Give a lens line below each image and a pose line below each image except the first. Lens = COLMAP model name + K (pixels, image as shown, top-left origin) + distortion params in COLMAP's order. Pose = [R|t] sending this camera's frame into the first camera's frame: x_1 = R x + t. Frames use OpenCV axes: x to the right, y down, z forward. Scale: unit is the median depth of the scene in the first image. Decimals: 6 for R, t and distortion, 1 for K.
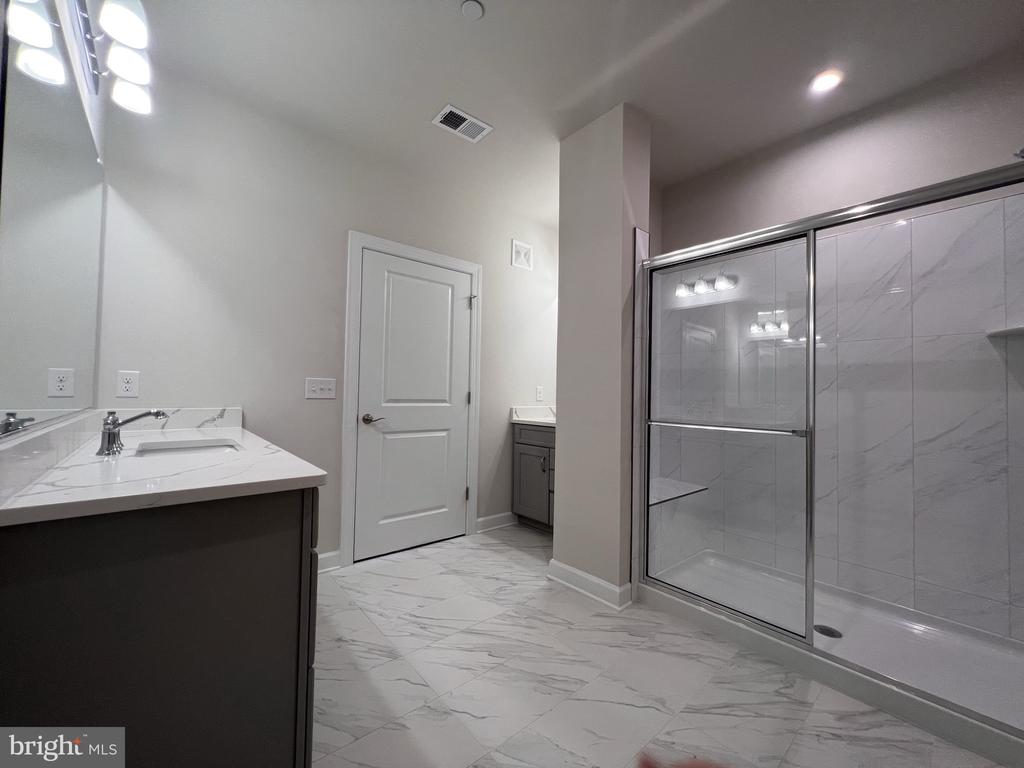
lens RADIAL K [[410.9, 0, 509.5], [0, 410.9, 384.0], [0, 0, 1]] dist [-0.006746, 0.000961]
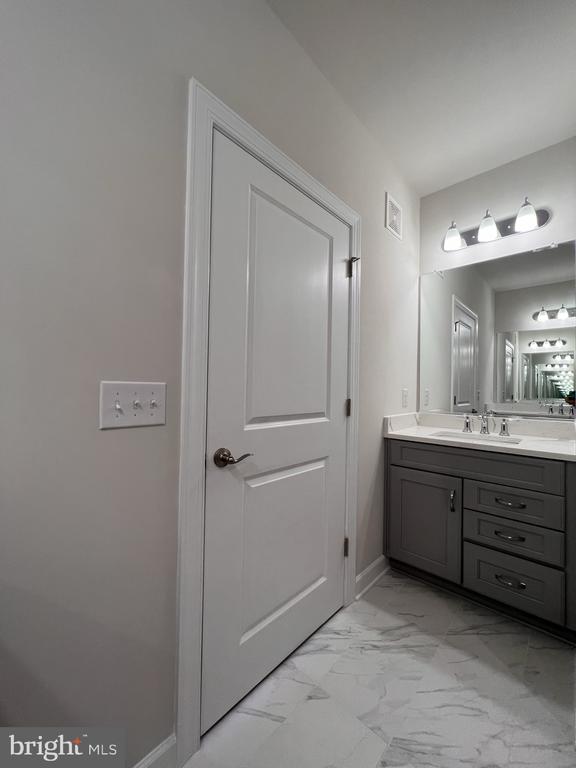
lens RADIAL K [[308.2, 0, 288.7], [0, 308.2, 384.0], [0, 0, 1]] dist [-0.006746, 0.000961]
pose [[0.992359, 0.000741, 0.123386, -0.300624], [-0.002544, 0.999892, 0.014456, -0.014697], [-0.123362, -0.014660, 0.992253, 0.581931]]
